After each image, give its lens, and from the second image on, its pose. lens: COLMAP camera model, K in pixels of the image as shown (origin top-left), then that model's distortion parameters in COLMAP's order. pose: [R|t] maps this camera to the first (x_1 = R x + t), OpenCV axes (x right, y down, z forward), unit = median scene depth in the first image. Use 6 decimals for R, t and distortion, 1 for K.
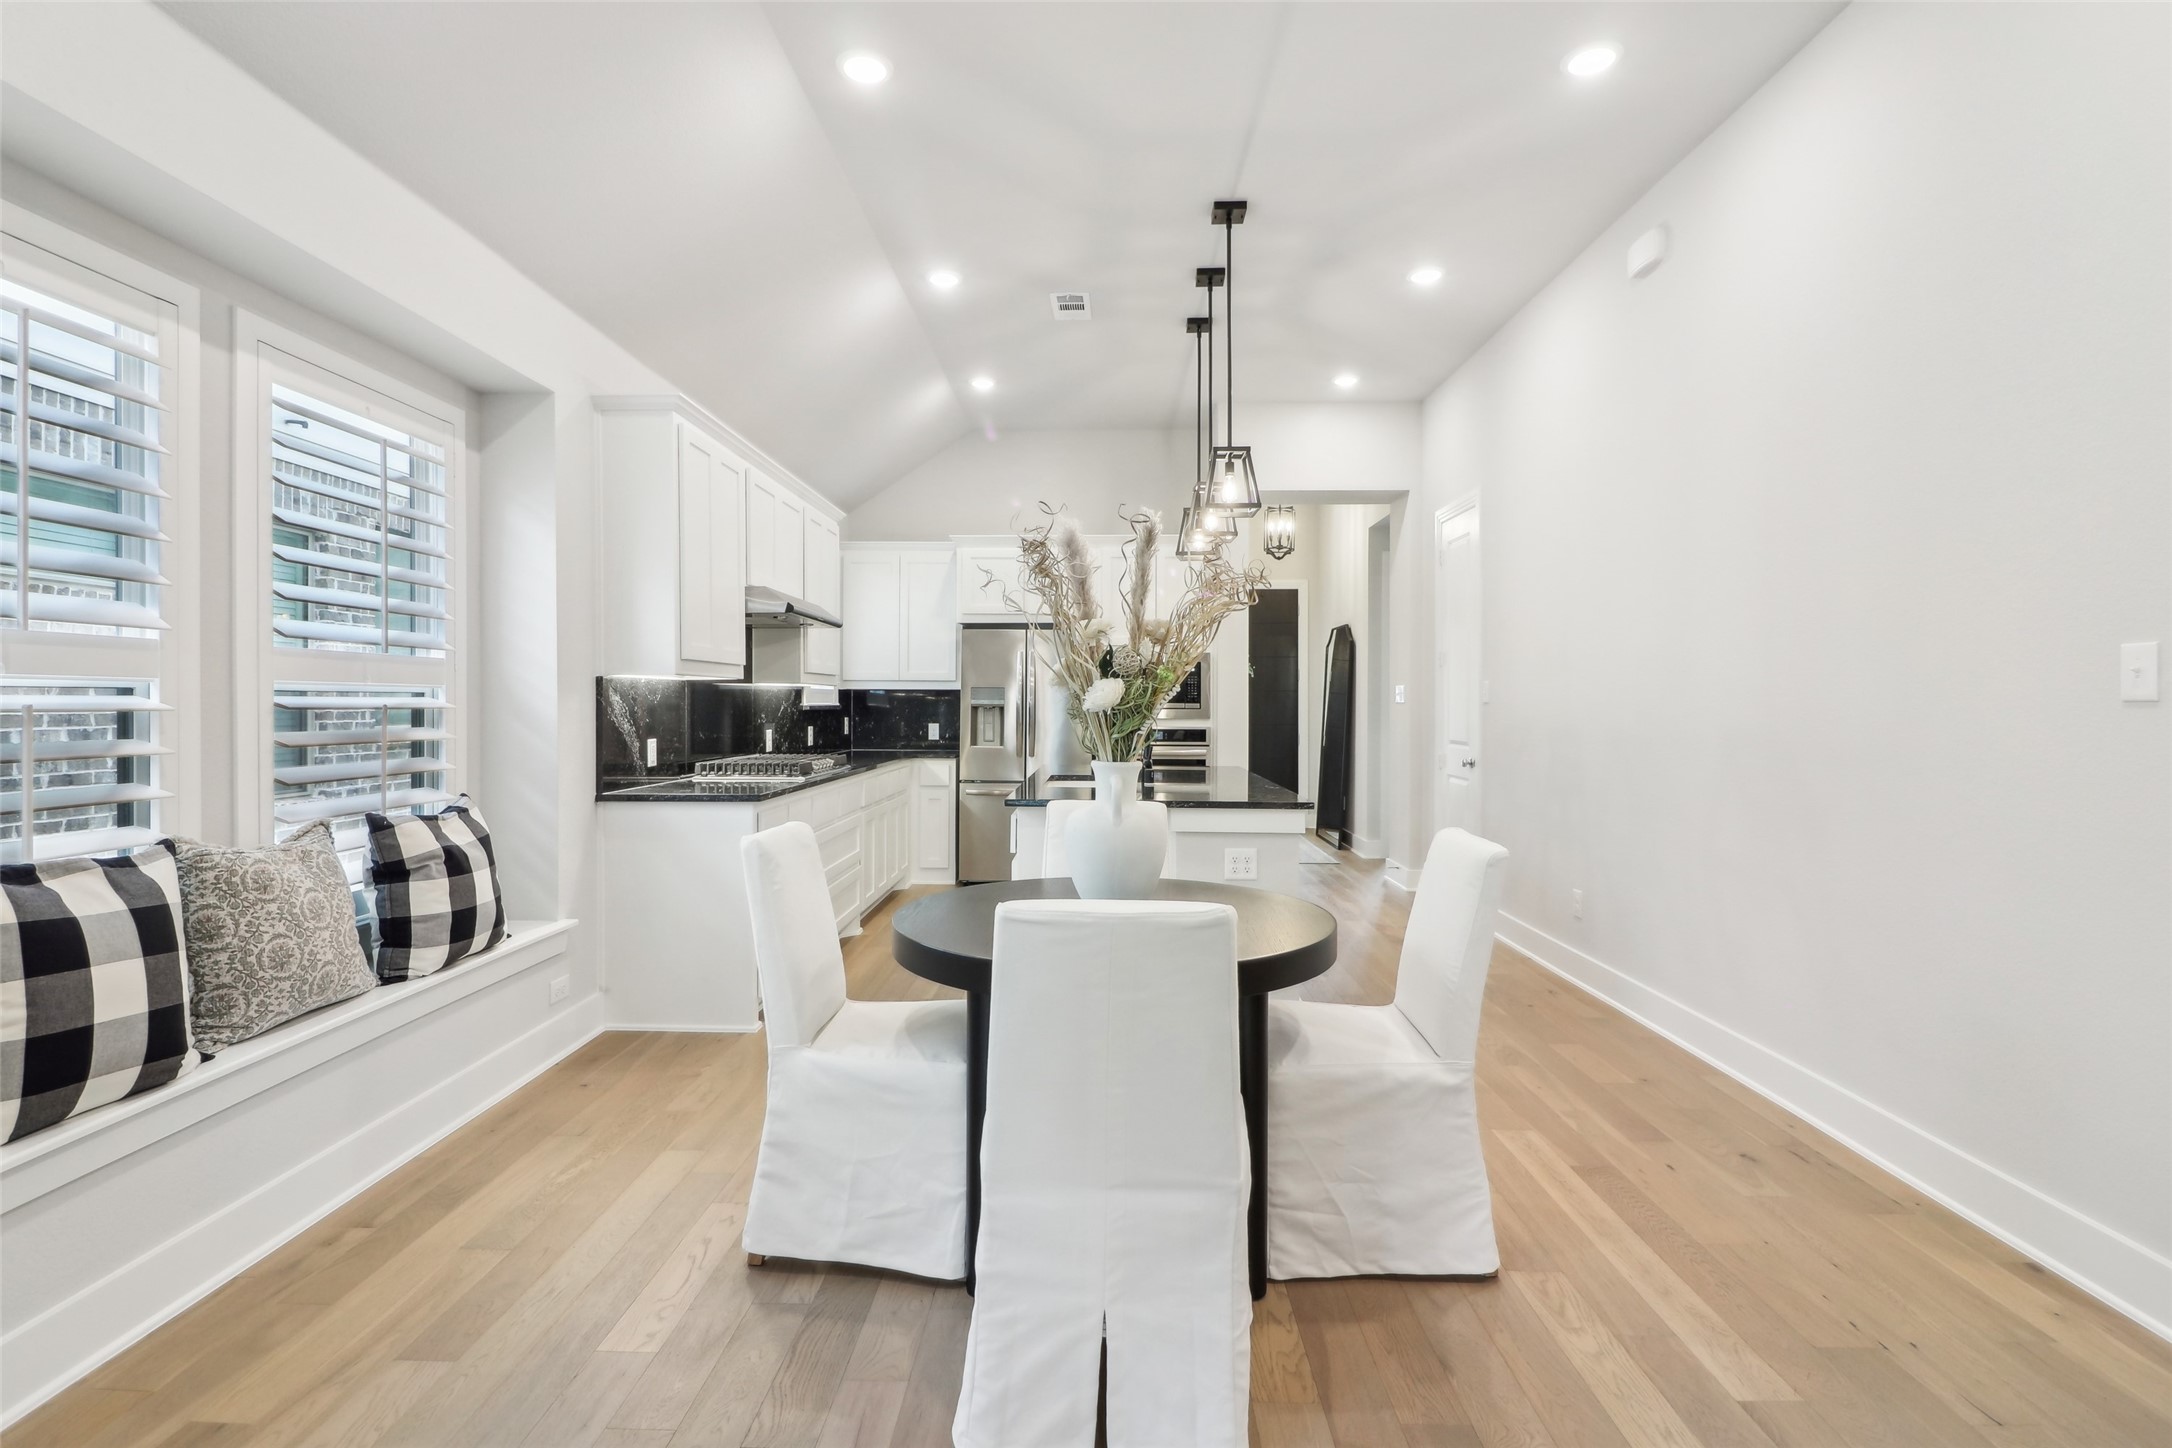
lens RADIAL K [[1038.0, 0, 1076.9], [0, 1038.0, 703.1], [0, 0, 1]] dist [0.006022, -0.013742]
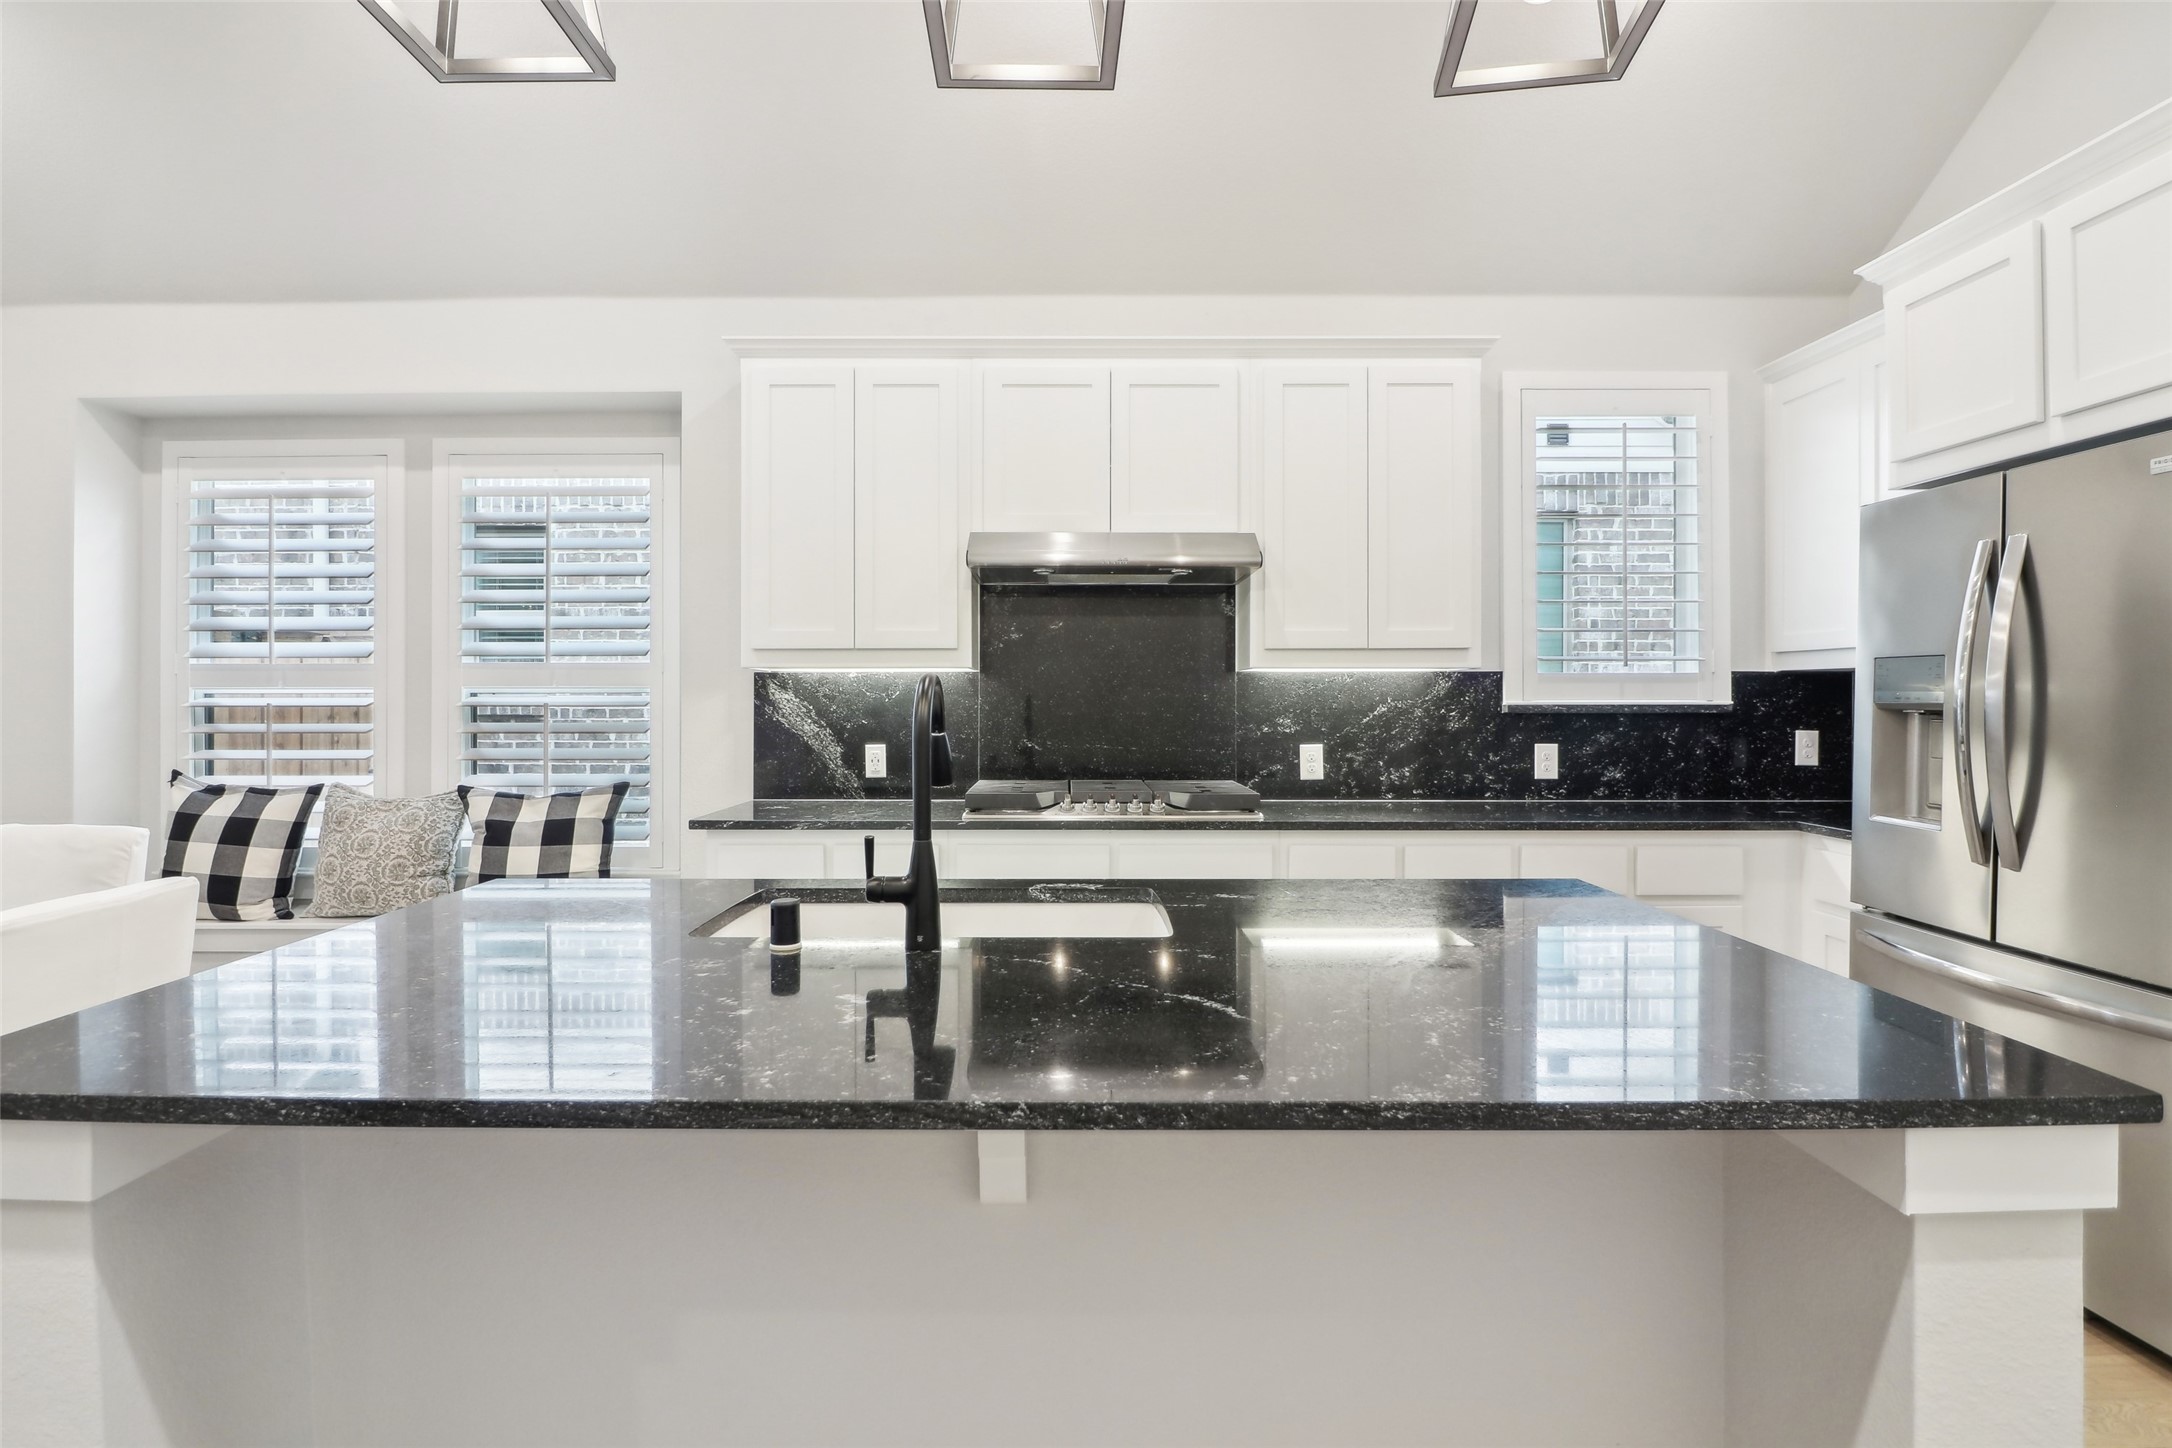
lens RADIAL K [[1038.0, 0, 1071.3], [0, 1038.0, 704.8], [0, 0, 1]] dist [0.006022, -0.013742]
pose [[0.021330, 0.004187, -0.999764, 0.388211], [0.001081, 0.999991, 0.004211, -0.000672], [0.999772, -0.001170, 0.021325, 1.029752]]
